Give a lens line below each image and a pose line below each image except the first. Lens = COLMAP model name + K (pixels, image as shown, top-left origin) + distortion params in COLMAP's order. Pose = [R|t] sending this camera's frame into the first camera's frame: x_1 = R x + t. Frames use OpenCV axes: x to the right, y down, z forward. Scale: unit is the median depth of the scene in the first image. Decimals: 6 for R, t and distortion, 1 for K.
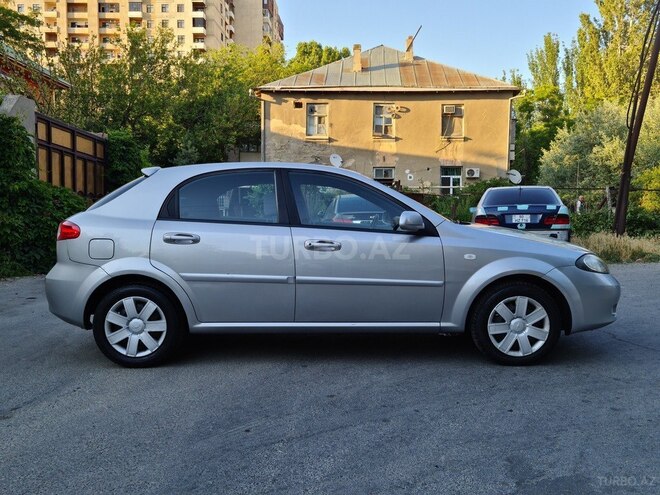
lens RADIAL K [[596.6, 0, 327.7], [0, 596.6, 258.8], [0, 0, 1]] dist [0.065090, 0.003807]
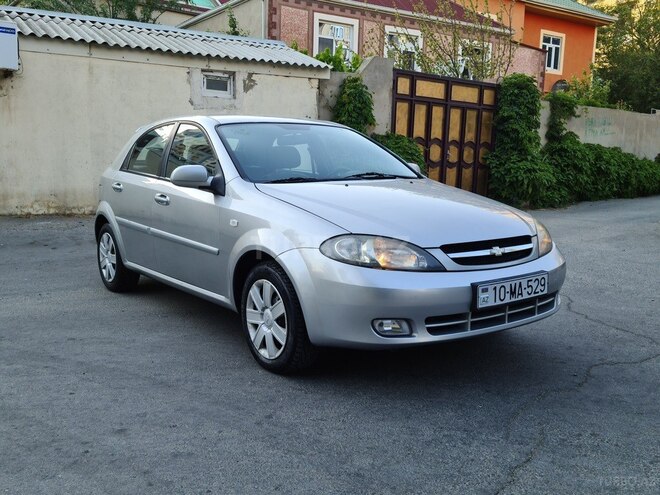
lens RADIAL K [[622.3, 0, 330.0], [0, 622.3, 247.5], [0, 0, 1]] dist [0.065376, -0.004474]
pose [[0.599423, 0.113289, -0.792375, 0.979343], [-0.061862, 0.993529, 0.095251, -0.058295], [0.798039, -0.008078, 0.602552, 0.585111]]
